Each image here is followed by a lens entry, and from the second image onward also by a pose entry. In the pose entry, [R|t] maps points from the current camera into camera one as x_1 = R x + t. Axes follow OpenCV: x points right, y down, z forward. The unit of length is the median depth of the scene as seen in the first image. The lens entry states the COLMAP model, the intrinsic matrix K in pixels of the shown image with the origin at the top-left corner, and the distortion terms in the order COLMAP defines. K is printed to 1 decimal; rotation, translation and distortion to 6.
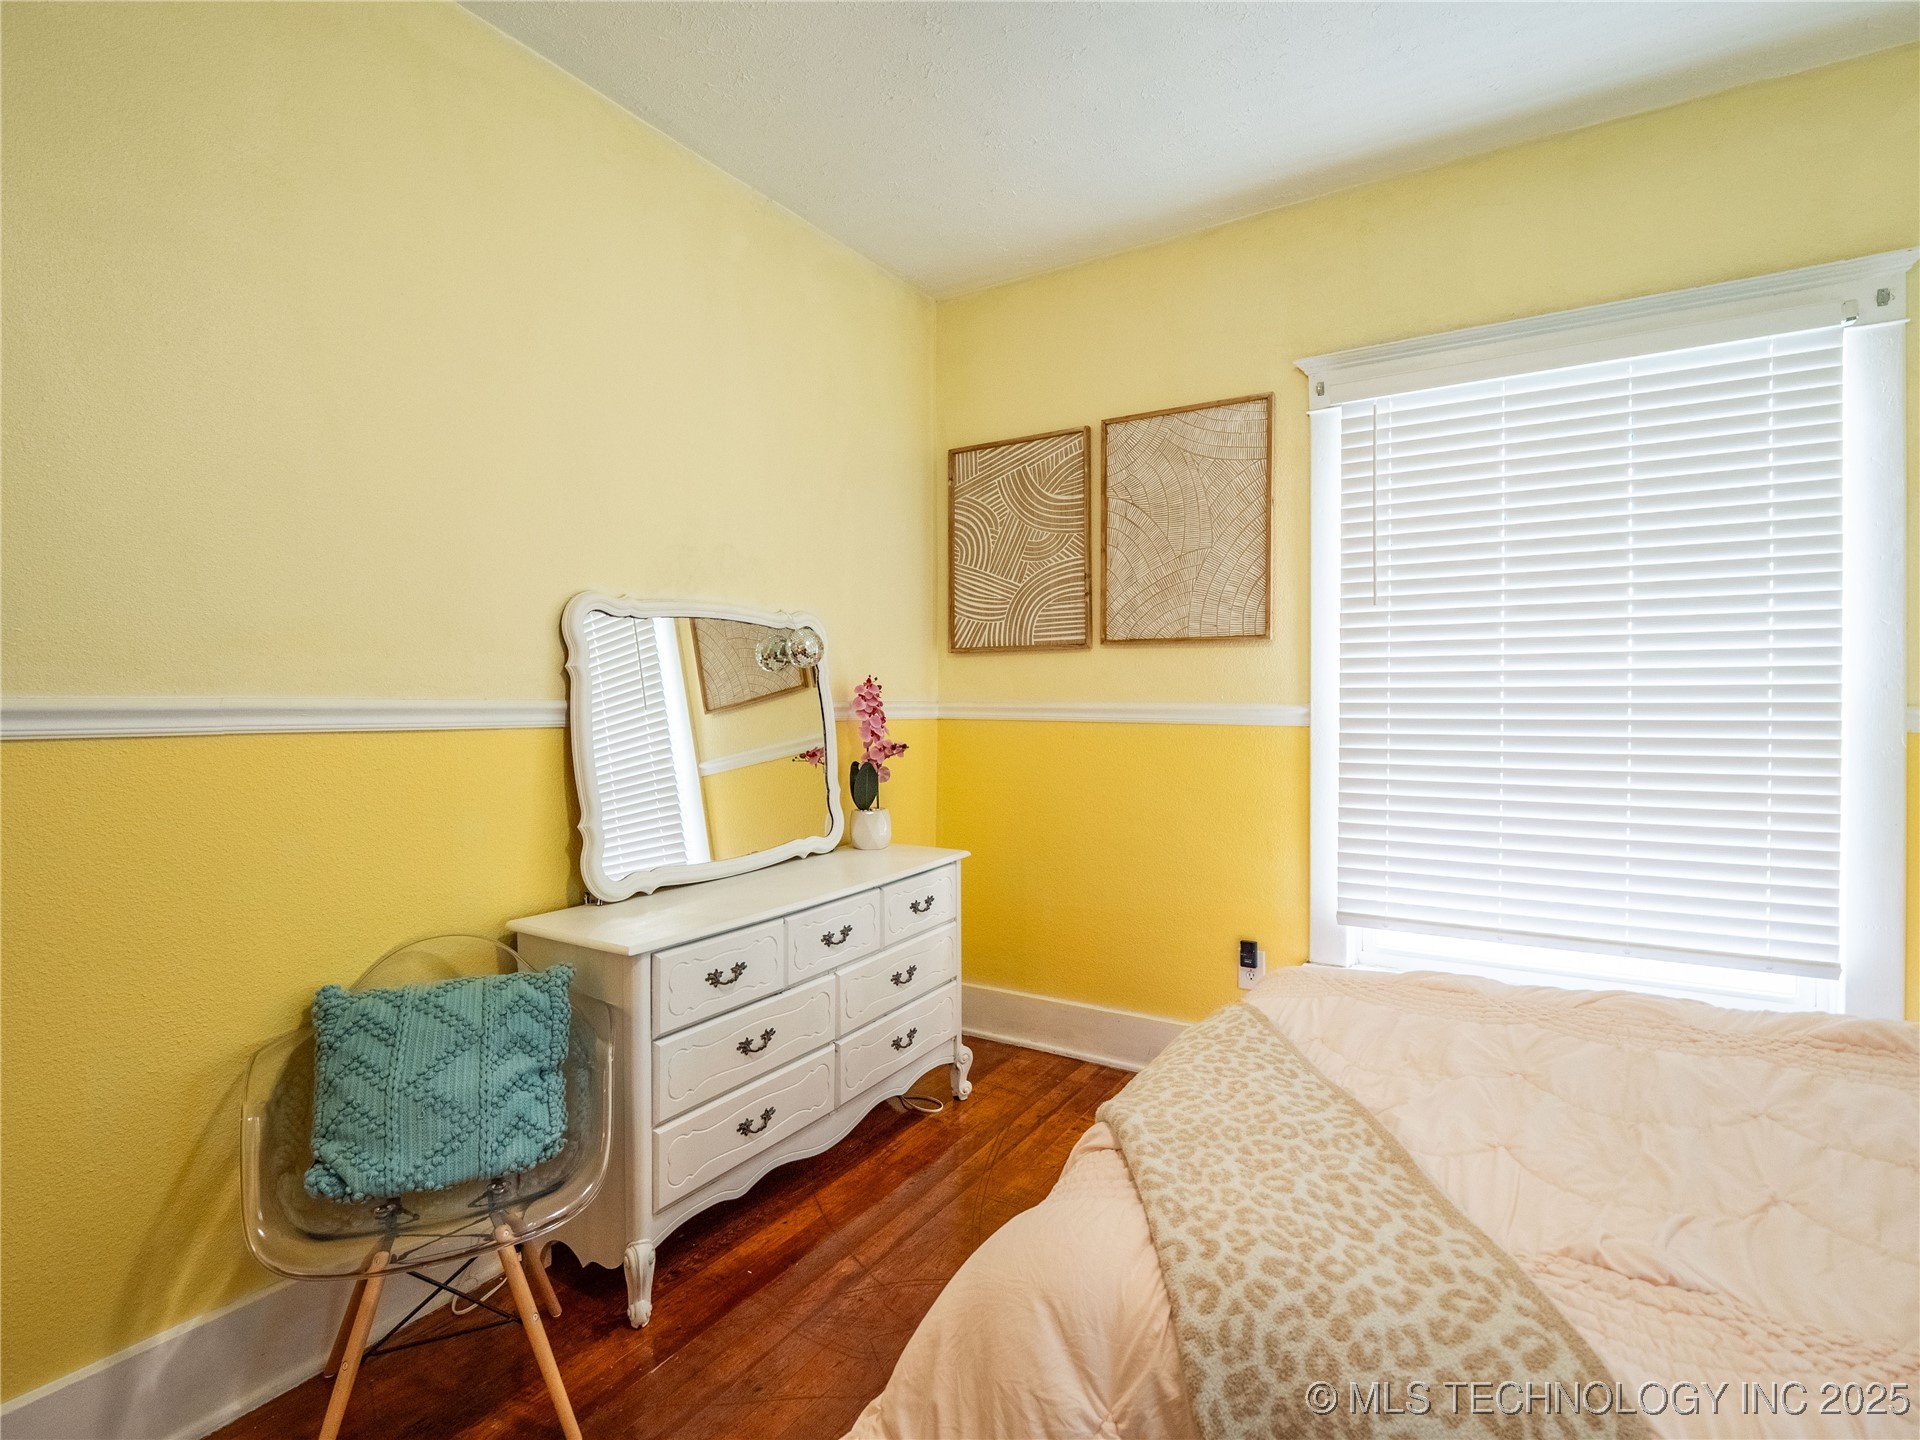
lens RADIAL K [[958.9, 0, 959.2], [0, 958.9, 701.6], [0, 0, 1]] dist [-0.008163, -0.000859]
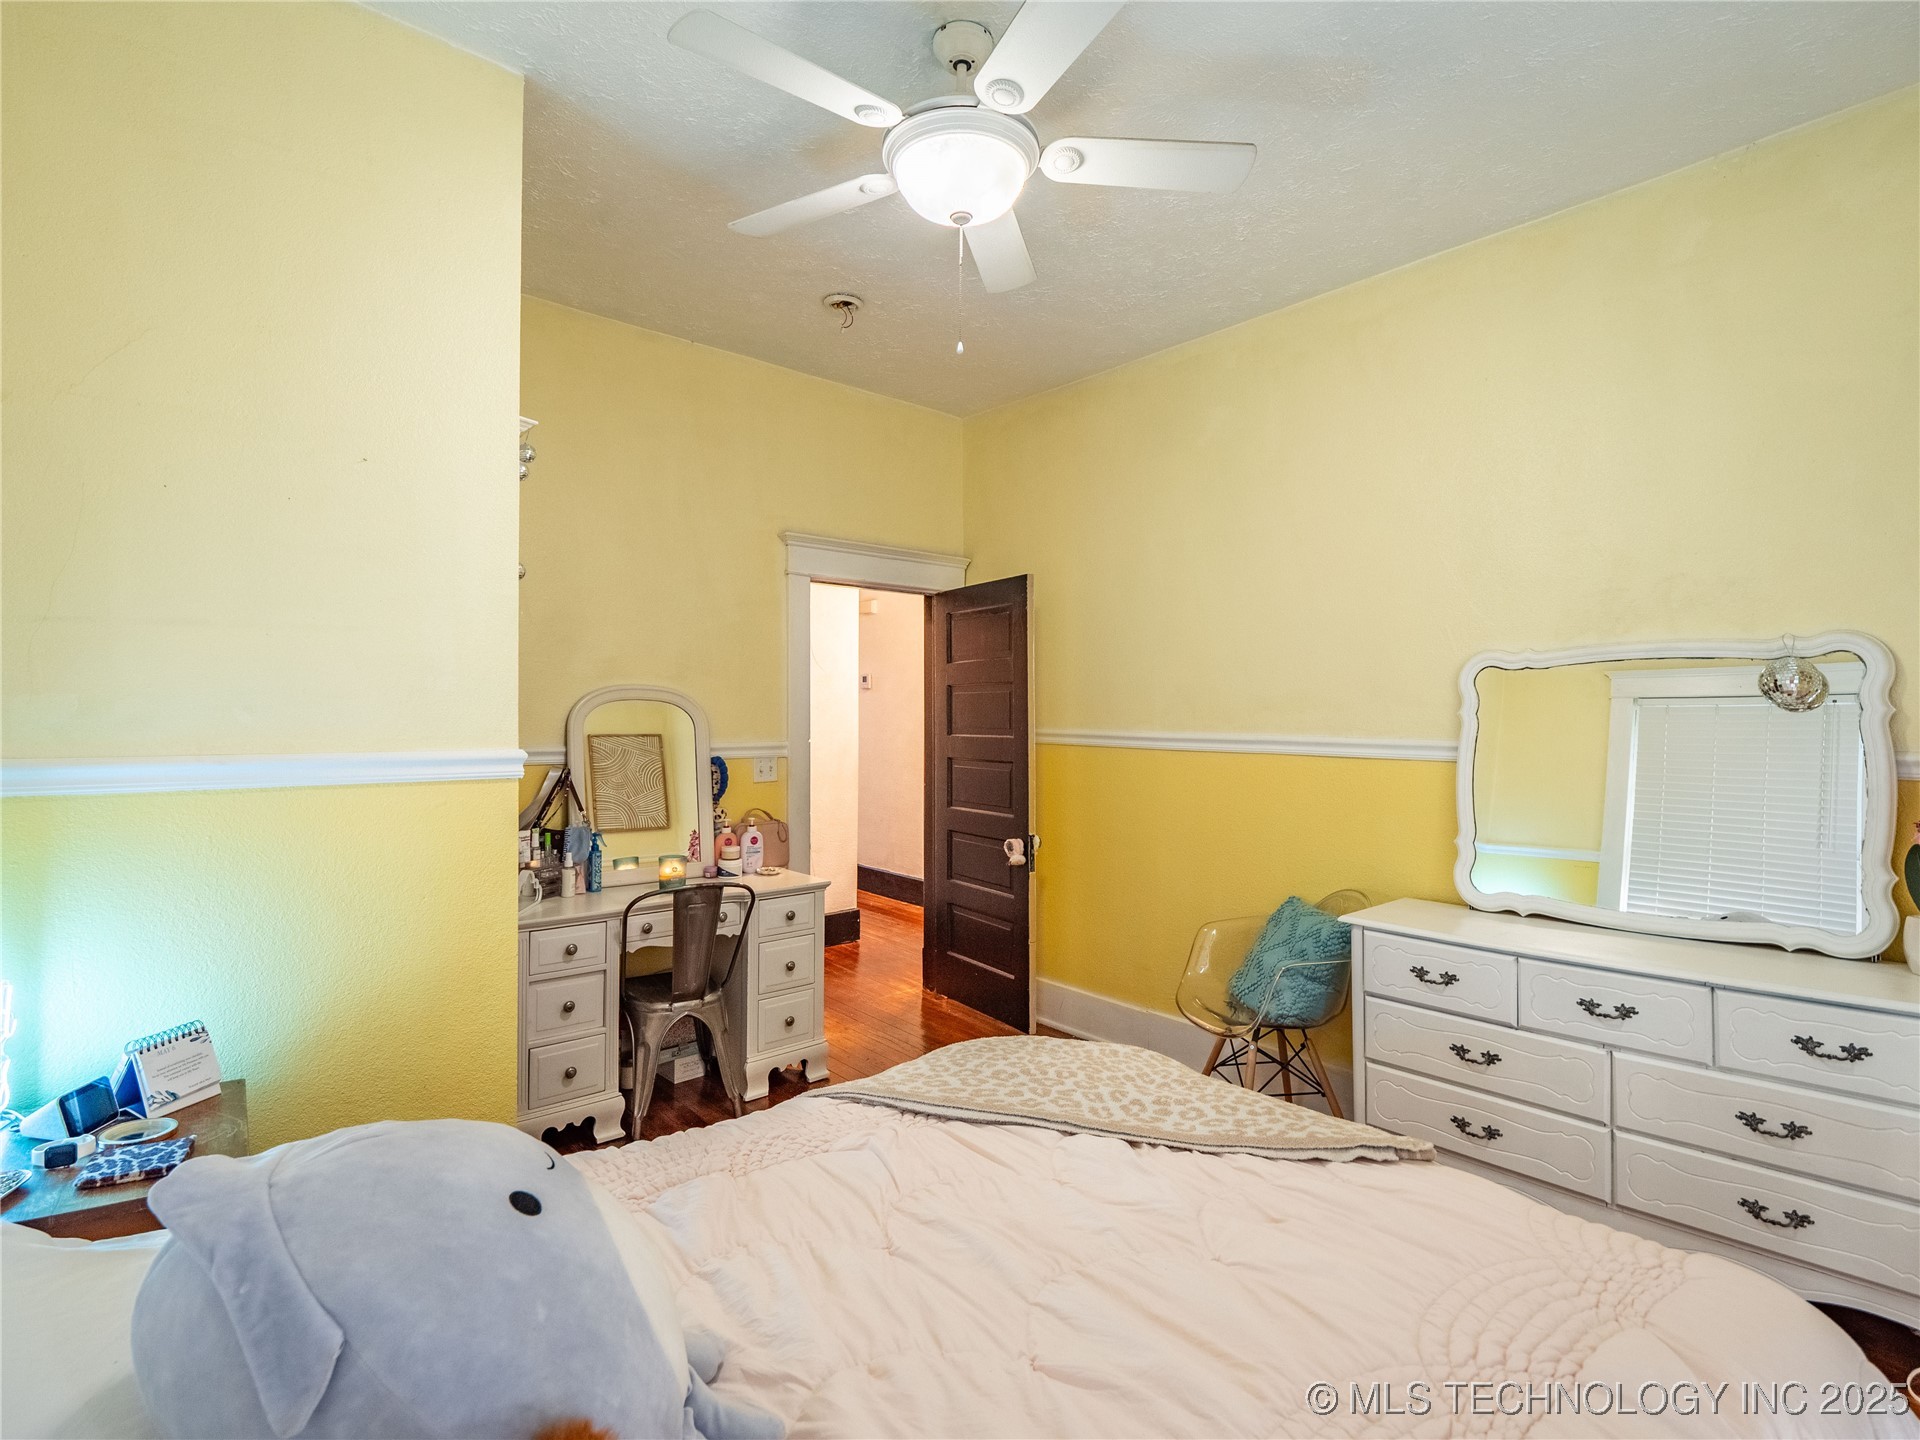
lens RADIAL K [[958.9, 0, 959.2], [0, 958.9, 701.6], [0, 0, 1]] dist [-0.008163, -0.000859]
pose [[-0.294257, -0.017185, -0.955572, 1.005400], [-0.008001, 0.999848, -0.015517, -0.028394], [0.955693, 0.003080, -0.294349, 0.747248]]
